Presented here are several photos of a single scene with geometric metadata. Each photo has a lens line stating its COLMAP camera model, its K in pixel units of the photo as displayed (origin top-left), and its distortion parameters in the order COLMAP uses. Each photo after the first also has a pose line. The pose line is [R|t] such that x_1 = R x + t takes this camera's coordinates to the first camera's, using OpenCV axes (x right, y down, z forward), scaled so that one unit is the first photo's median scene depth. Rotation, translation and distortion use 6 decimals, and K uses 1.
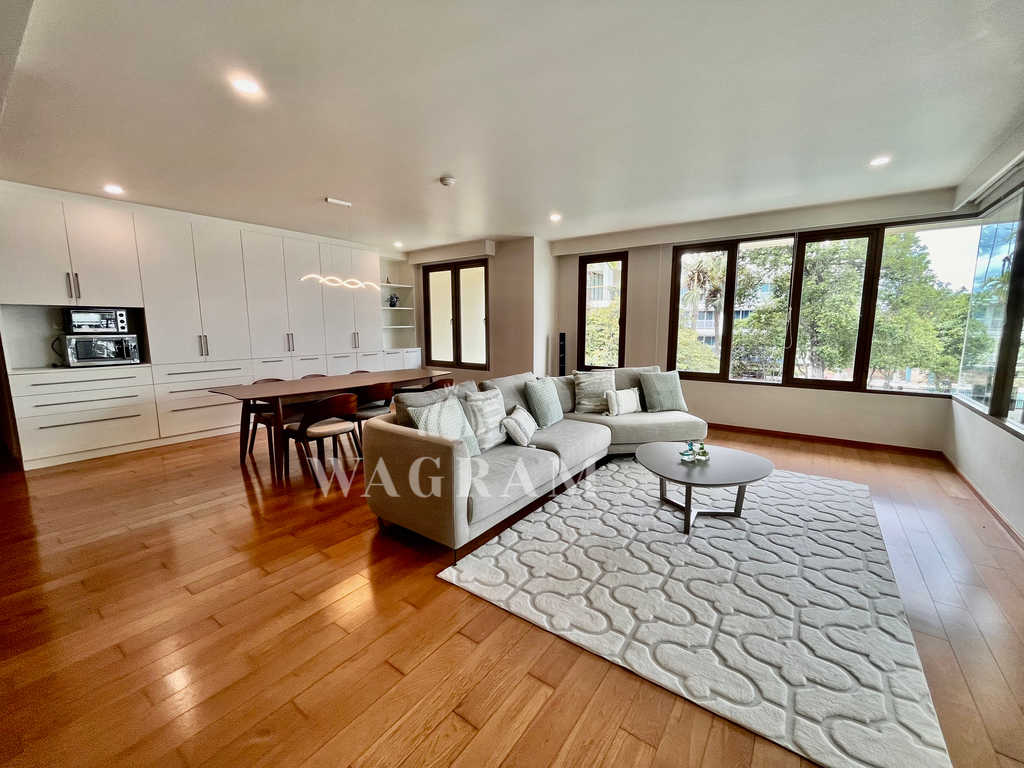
lens RADIAL K [[414.4, 0, 513.3], [0, 414.4, 382.2], [0, 0, 1]] dist [0.003251, 0.000636]
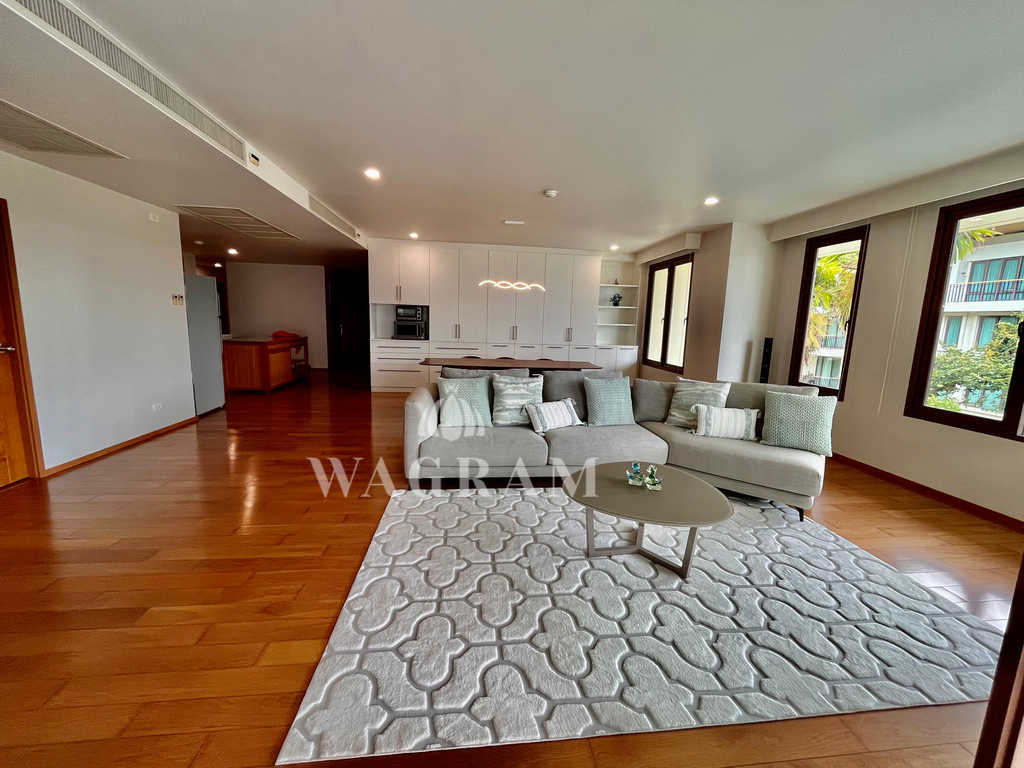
lens RADIAL K [[412.2, 0, 513.9], [0, 412.2, 381.9], [0, 0, 1]] dist [-0.002222, -0.000337]
pose [[0.674146, 0.131719, -0.726758, 0.560978], [-0.134142, 0.989440, 0.054898, -0.019007], [0.726315, 0.060479, 0.684696, 0.161580]]
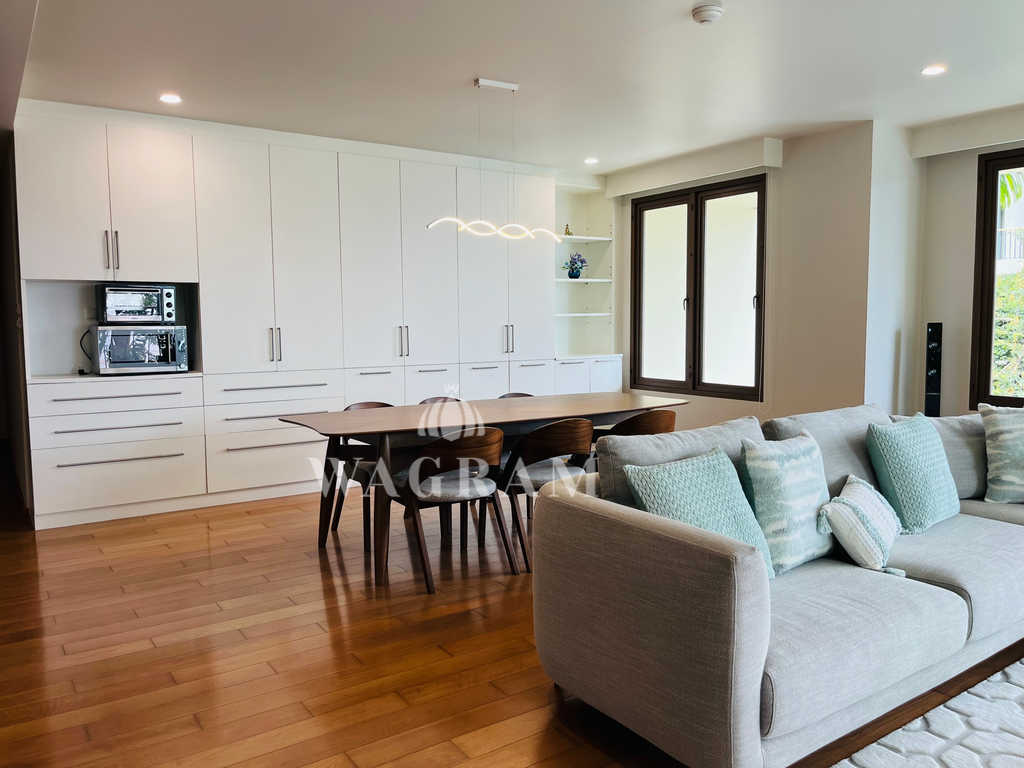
lens RADIAL K [[773.7, 0, 516.1], [0, 773.7, 375.1], [0, 0, 1]] dist [0.081916, -0.103907]
pose [[0.944111, 0.017779, -0.329147, -0.048038], [-0.038480, 0.997662, -0.056485, 0.007656], [0.327373, 0.065994, 0.942588, 0.056481]]
